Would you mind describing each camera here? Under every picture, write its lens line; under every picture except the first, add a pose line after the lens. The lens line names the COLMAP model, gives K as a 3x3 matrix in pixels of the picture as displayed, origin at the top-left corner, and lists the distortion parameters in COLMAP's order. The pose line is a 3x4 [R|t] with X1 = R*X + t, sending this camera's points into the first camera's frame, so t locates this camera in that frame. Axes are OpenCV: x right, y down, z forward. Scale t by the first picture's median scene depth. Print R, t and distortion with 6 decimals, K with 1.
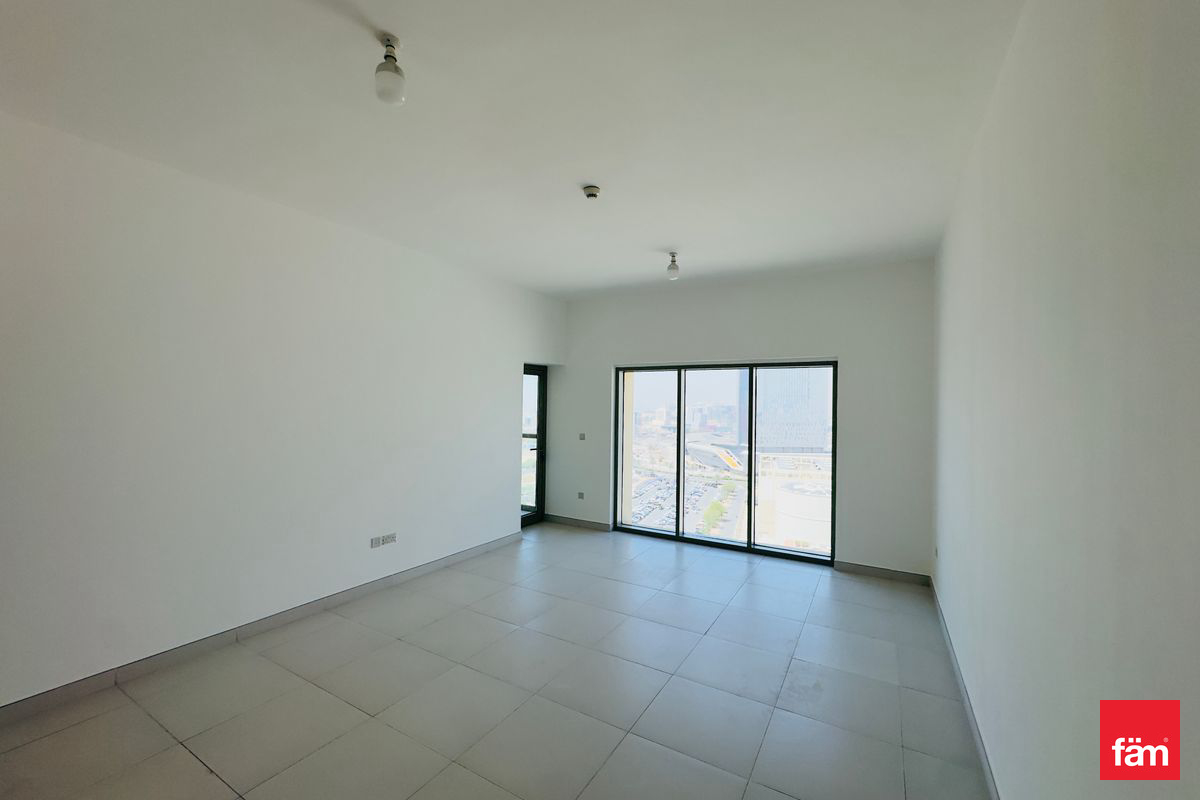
lens RADIAL K [[477.2, 0, 607.9], [0, 477.2, 400.0], [0, 0, 1]] dist [-0.001194, -0.000078]
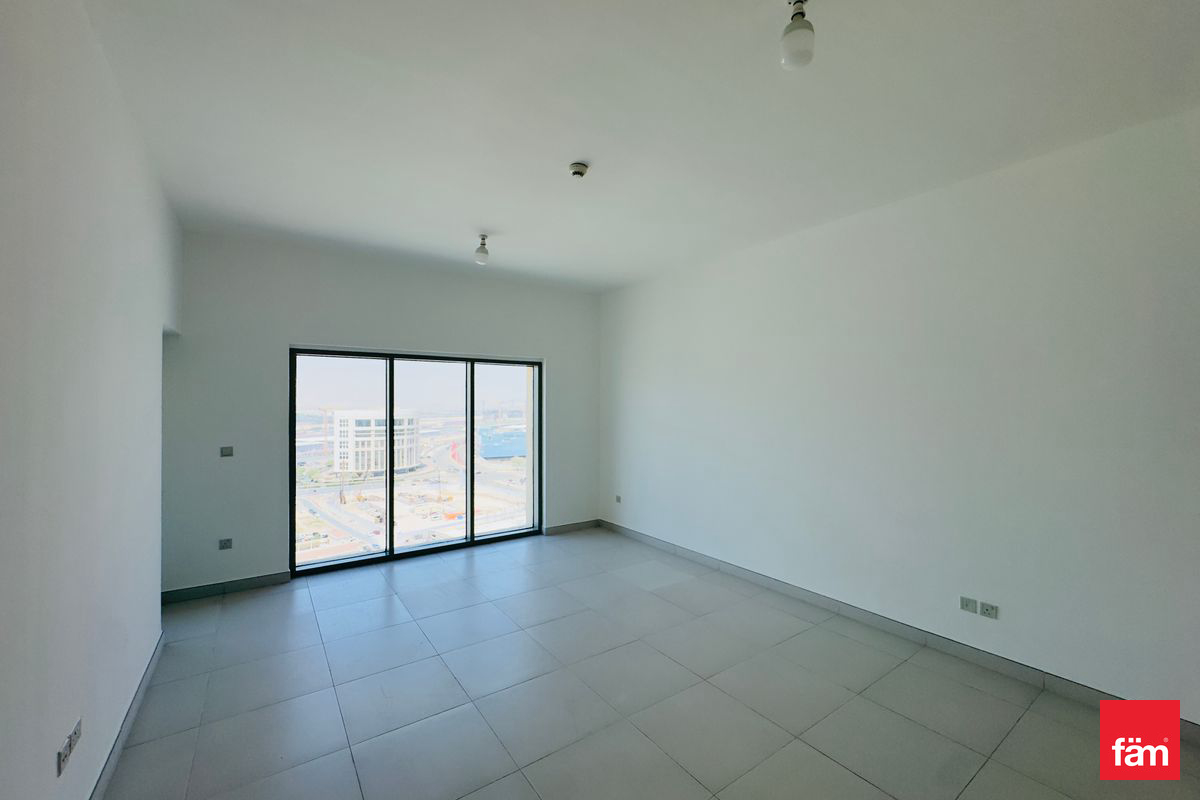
lens RADIAL K [[477.2, 0, 607.9], [0, 477.2, 400.0], [0, 0, 1]] dist [-0.001194, -0.000078]
pose [[0.414546, -0.011454, 0.909956, -0.494792], [-0.005520, 0.999871, 0.015100, -0.005099], [-0.910012, -0.011282, 0.414429, 0.325500]]
